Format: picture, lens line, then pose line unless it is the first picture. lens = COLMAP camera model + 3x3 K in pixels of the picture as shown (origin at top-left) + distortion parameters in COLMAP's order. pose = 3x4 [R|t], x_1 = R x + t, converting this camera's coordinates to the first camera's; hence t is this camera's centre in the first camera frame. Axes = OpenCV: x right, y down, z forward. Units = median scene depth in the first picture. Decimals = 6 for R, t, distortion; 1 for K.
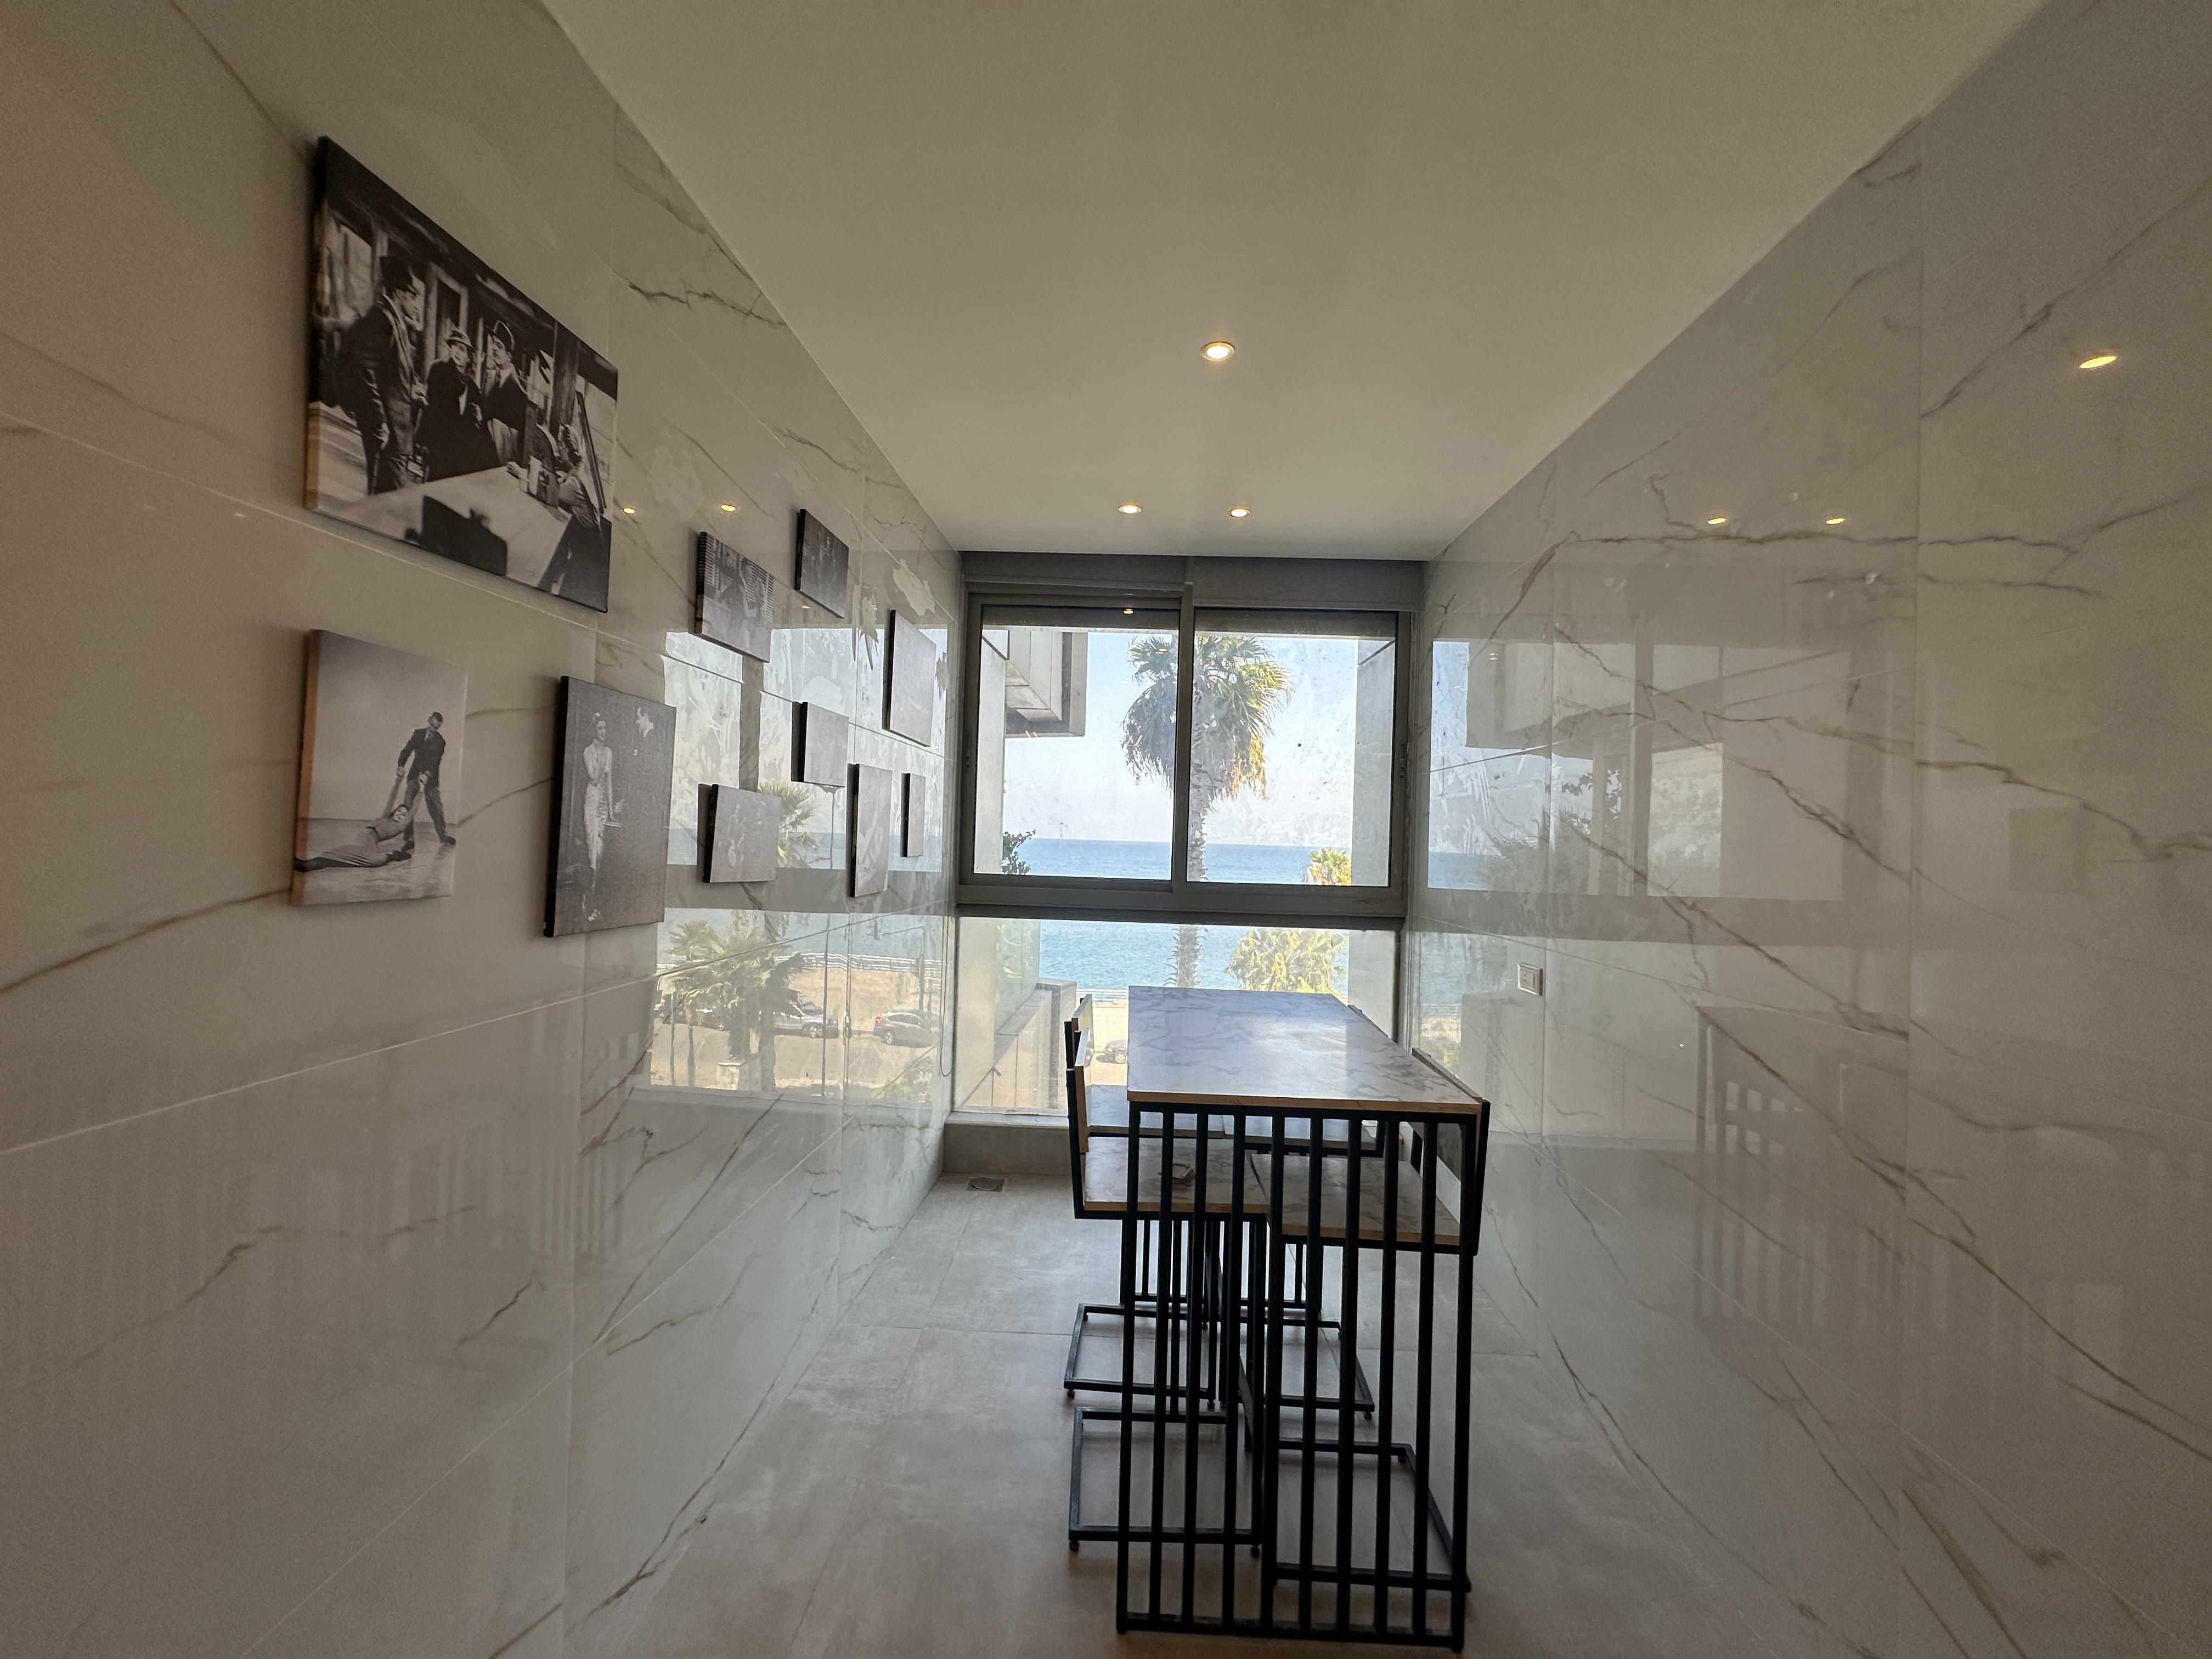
lens RADIAL K [[881.3, 0, 1104.2], [0, 881.3, 828.1], [0, 0, 1]] dist [-0.001937, -0.000355]
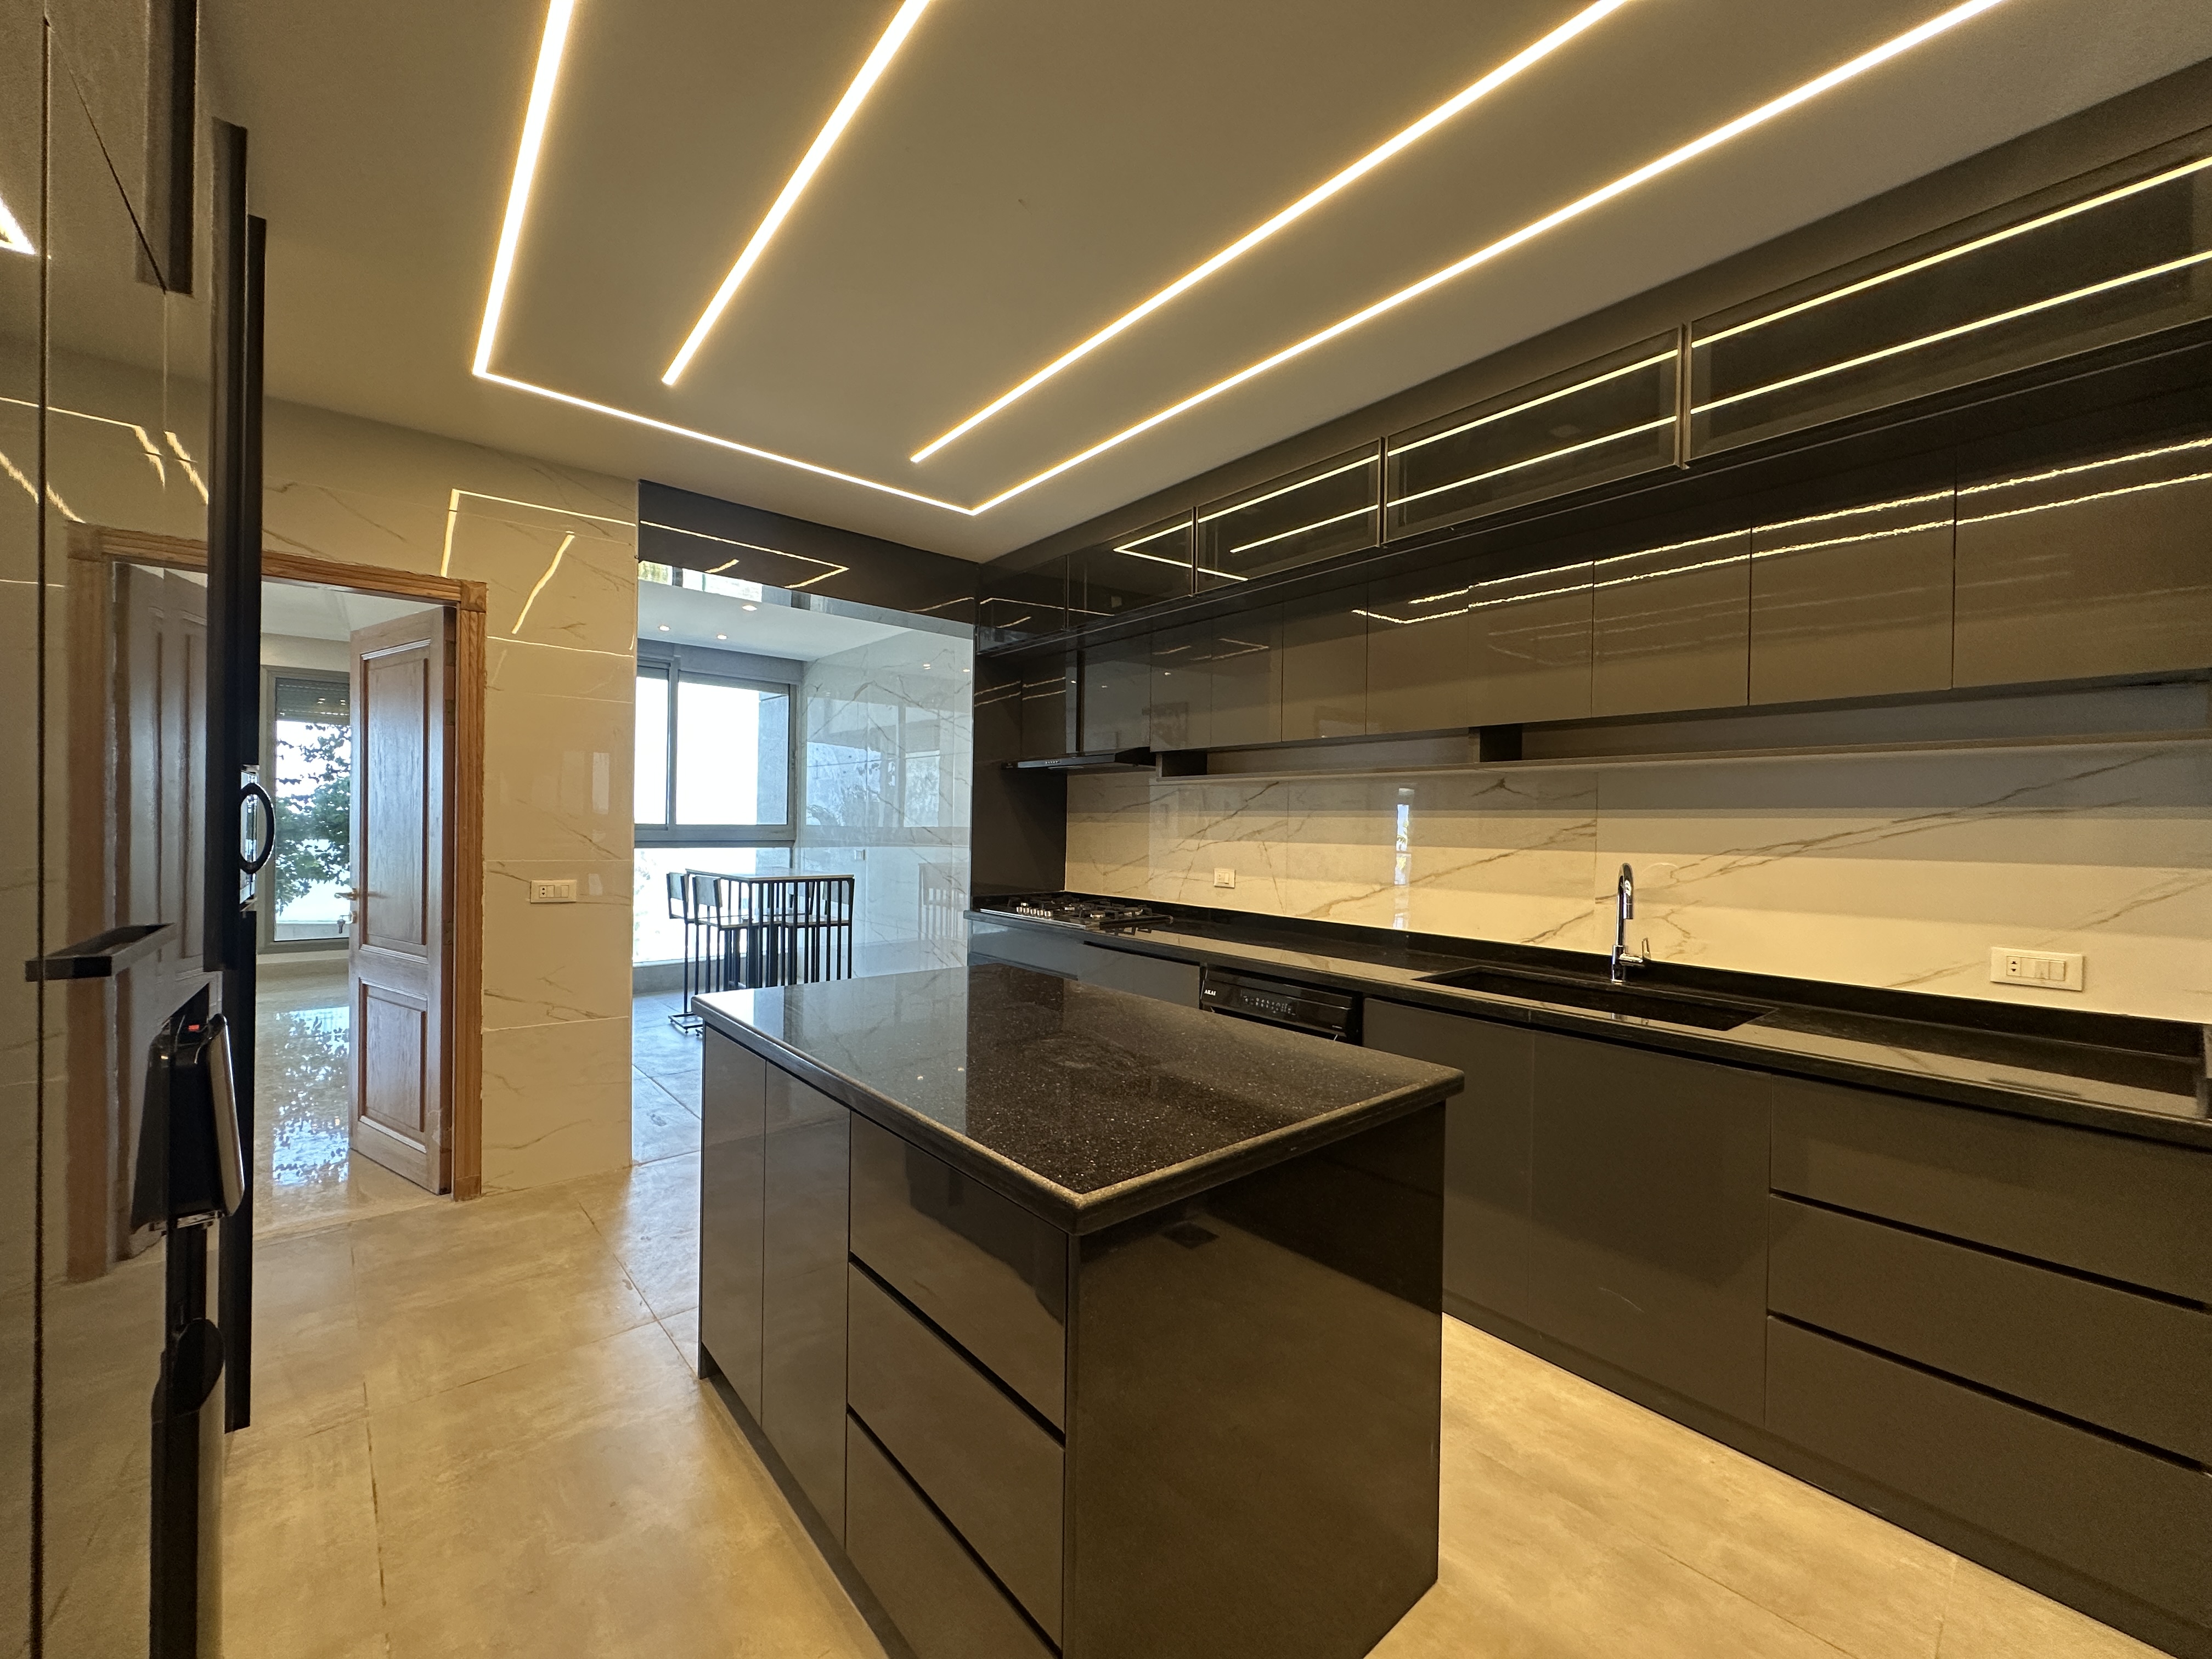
lens RADIAL K [[881.3, 0, 1104.2], [0, 881.3, 828.1], [0, 0, 1]] dist [-0.001937, -0.000355]
pose [[0.723520, -0.044012, 0.688899, -0.532898], [0.012845, 0.998651, 0.050310, -0.009857], [-0.690184, -0.027551, 0.723109, -0.932019]]
